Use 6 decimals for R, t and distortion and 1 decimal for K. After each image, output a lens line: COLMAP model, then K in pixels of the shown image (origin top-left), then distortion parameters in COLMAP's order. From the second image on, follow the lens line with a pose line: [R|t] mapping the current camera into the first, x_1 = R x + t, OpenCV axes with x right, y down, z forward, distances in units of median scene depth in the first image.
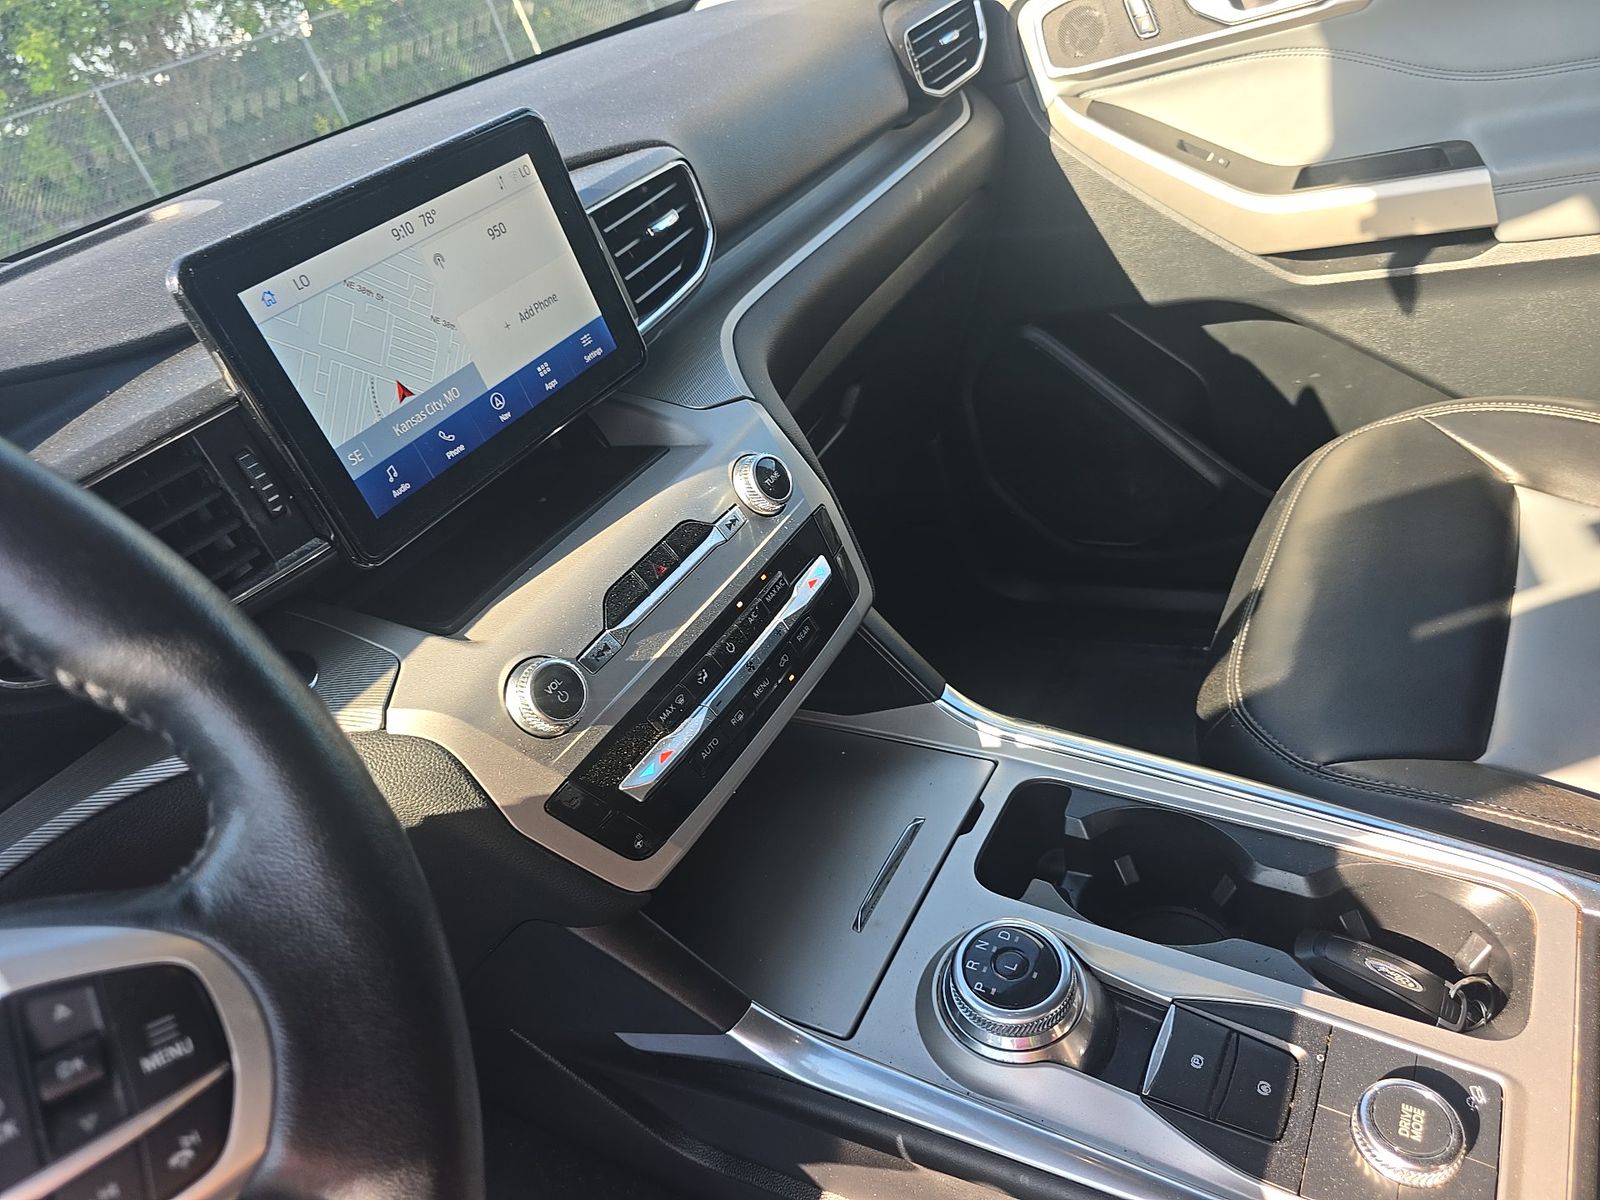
lens RADIAL K [[1081.5, 0, 797.4], [0, 1081.5, 595.6], [0, 0, 1]] dist [0.000510, -0.001347]
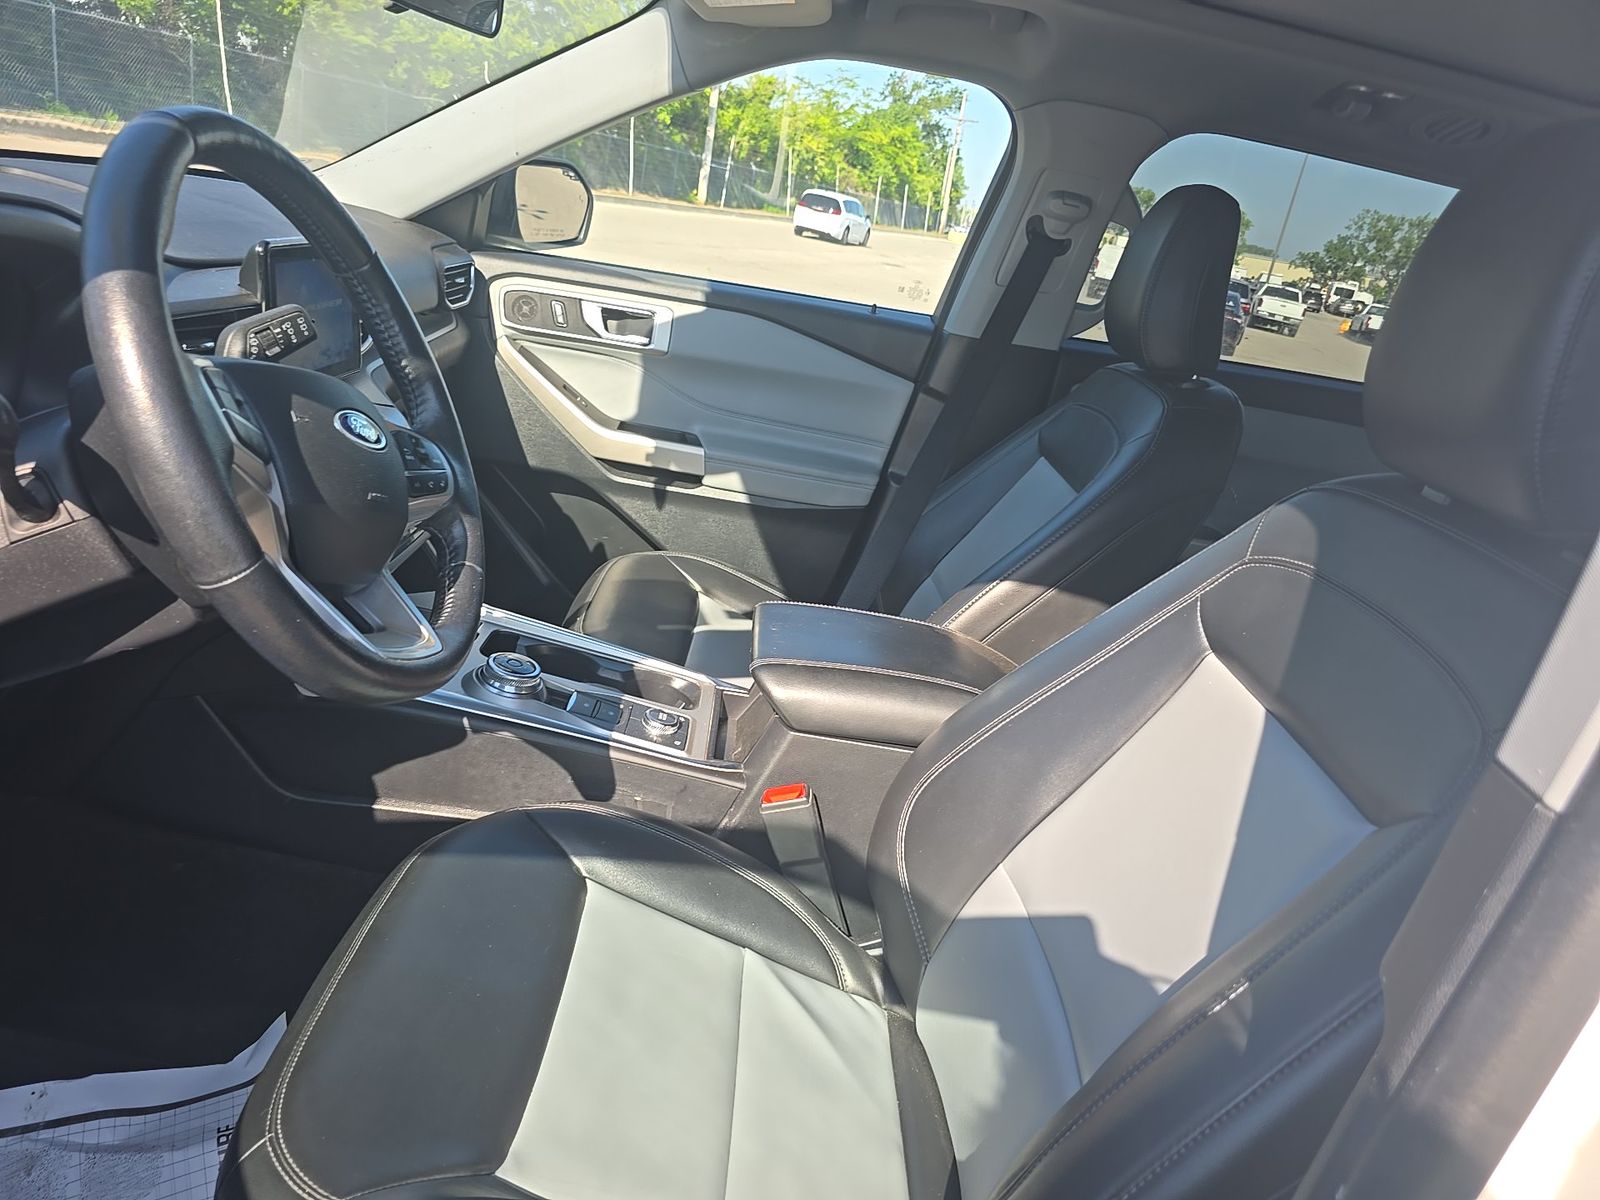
lens RADIAL K [[1090.7, 0, 808.4], [0, 1090.7, 596.1], [0, 0, 1]] dist [0.049476, -0.051573]
pose [[0.741709, 0.240775, 0.626015, -0.448717], [-0.079683, 0.958368, -0.274194, 0.429552], [-0.665972, 0.153489, 0.730015, -0.610461]]
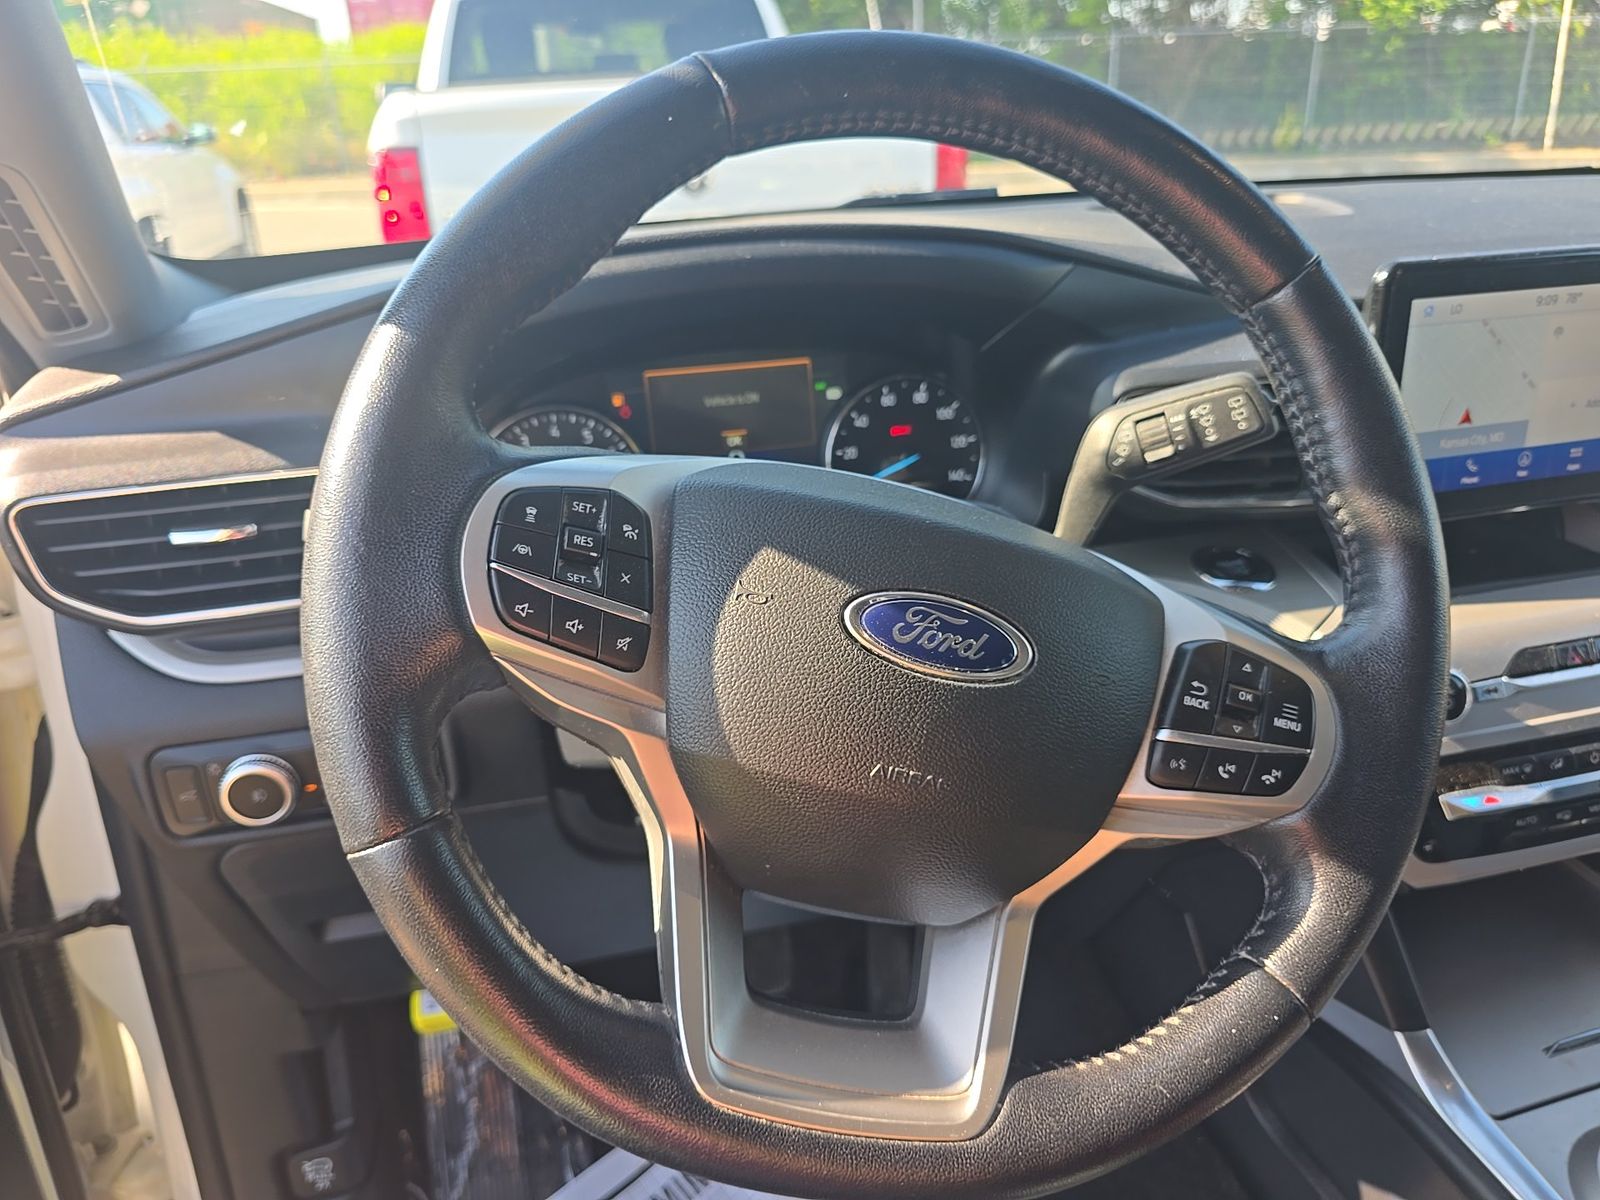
lens RADIAL K [[1090.7, 0, 808.4], [0, 1090.7, 596.1], [0, 0, 1]] dist [0.049476, -0.051573]
pose [[0.696316, 0.514166, -0.500777, -0.087558], [-0.517025, 0.843269, 0.146908, 0.097657], [0.497825, 0.156620, 0.853019, -0.209654]]
